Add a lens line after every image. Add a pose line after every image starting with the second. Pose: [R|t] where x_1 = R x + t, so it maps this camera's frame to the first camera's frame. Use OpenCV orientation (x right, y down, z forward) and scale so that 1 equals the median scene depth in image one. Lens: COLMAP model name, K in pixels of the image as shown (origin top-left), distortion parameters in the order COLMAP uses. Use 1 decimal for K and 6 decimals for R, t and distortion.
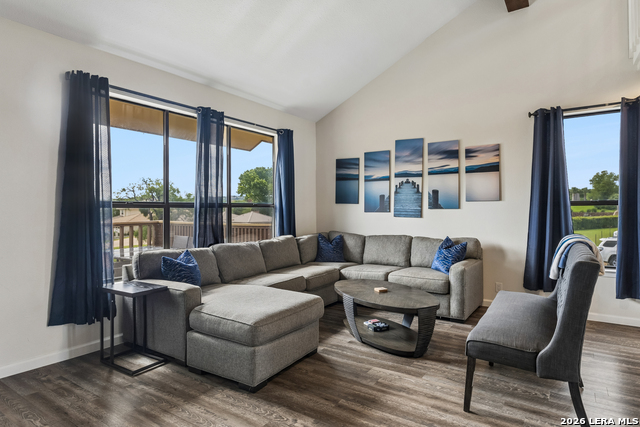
lens RADIAL K [[360.9, 0, 322.5], [0, 360.9, 215.4], [0, 0, 1]] dist [0.001755, 0.000631]
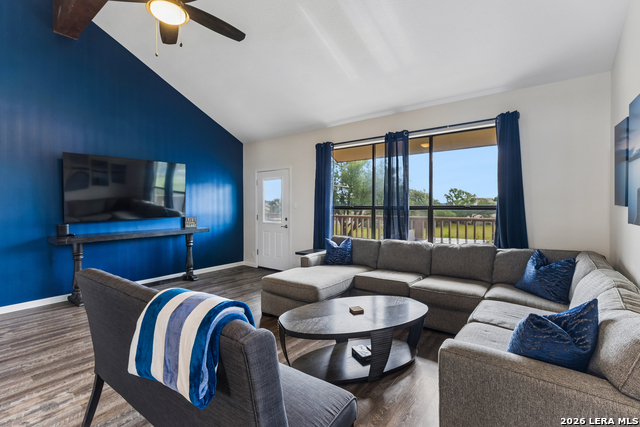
lens RADIAL K [[293.9, 0, 319.6], [0, 293.9, 208.6], [0, 0, 1]] dist [0.010899, 0.000146]
pose [[-0.032152, 0.015984, -0.999355, 0.722015], [-0.019073, 0.999680, 0.016603, -0.038523], [0.999301, 0.019595, -0.031836, 0.766549]]
